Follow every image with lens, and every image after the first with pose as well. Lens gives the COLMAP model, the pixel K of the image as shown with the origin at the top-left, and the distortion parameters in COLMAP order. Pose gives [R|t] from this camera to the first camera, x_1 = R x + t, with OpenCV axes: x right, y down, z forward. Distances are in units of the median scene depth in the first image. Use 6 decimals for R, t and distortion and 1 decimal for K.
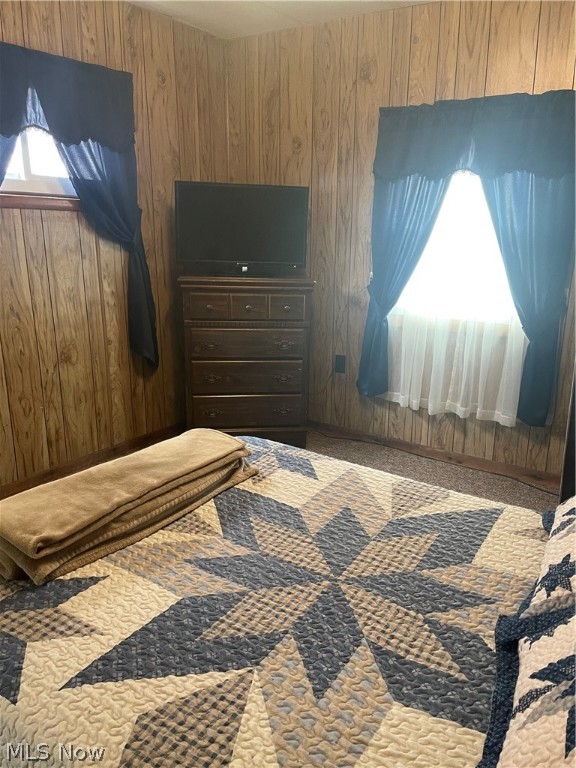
lens RADIAL K [[579.1, 0, 291.0], [0, 579.1, 388.9], [0, 0, 1]] dist [0.048122, -0.099904]
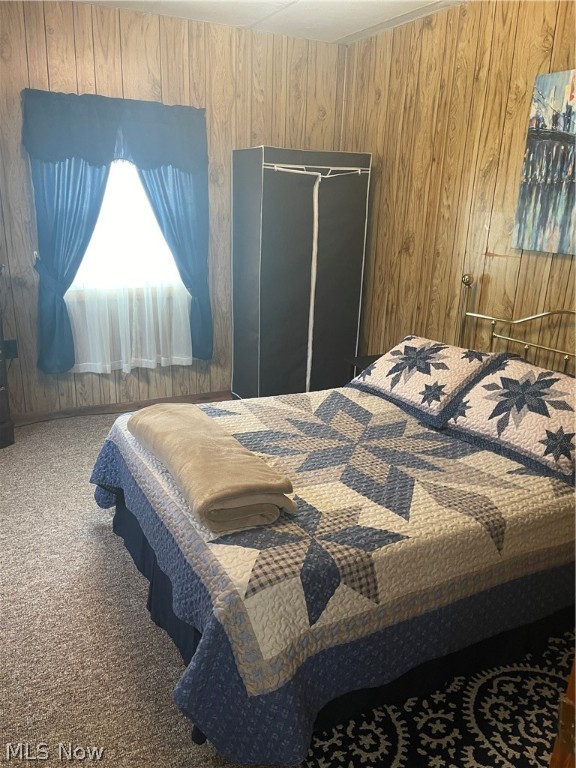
lens RADIAL K [[579.1, 0, 291.0], [0, 579.1, 388.9], [0, 0, 1]] dist [0.048122, -0.099904]
pose [[0.495684, -0.256557, 0.829744, -0.620222], [0.204630, 0.962976, 0.175508, -0.067246], [-0.844052, 0.082794, 0.529831, 0.130309]]
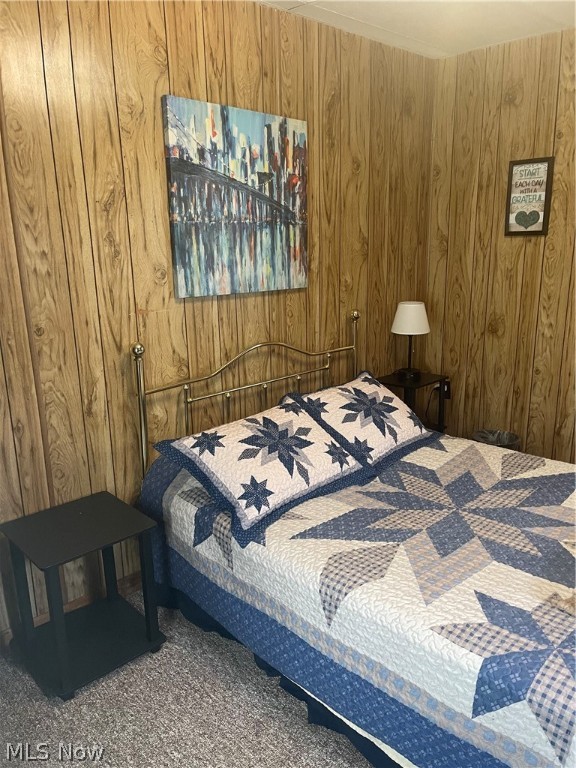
lens RADIAL K [[579.1, 0, 291.0], [0, 579.1, 388.9], [0, 0, 1]] dist [0.048122, -0.099904]
pose [[-0.974755, -0.045384, 0.218617, 0.084351], [0.068211, 0.871785, 0.485117, -0.317965], [-0.212604, 0.487783, -0.846680, 1.022837]]
